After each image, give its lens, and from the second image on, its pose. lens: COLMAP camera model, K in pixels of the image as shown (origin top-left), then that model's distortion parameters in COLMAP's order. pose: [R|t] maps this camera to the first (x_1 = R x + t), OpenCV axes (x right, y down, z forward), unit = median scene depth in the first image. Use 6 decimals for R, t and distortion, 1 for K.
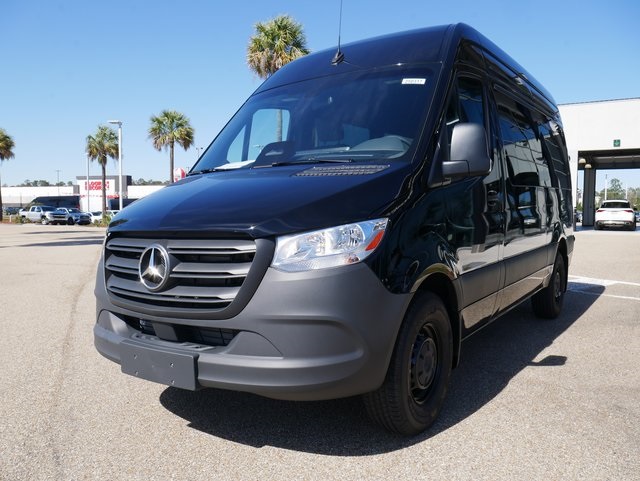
lens RADIAL K [[536.2, 0, 320.0], [0, 536.2, 240.5], [0, 0, 1]] dist [-0.022960, -0.011984]
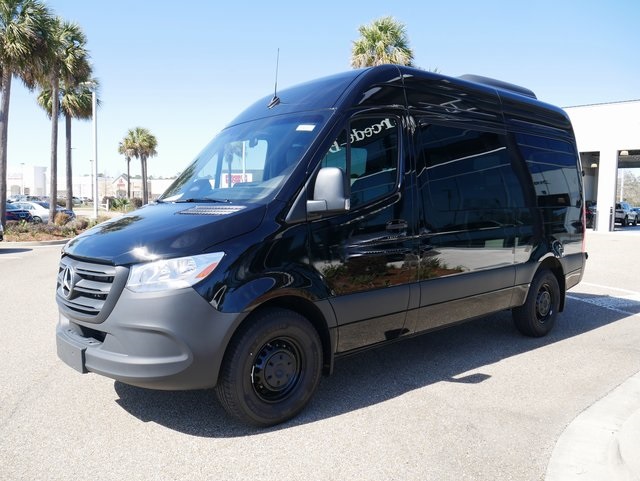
lens RADIAL K [[536.2, 0, 320.0], [0, 536.2, 240.5], [0, 0, 1]] dist [-0.022960, -0.011984]
pose [[0.969215, 0.030454, -0.244326, 0.577056], [-0.027084, 0.999486, 0.017139, -0.085508], [0.244722, -0.009994, 0.969542, -0.146598]]
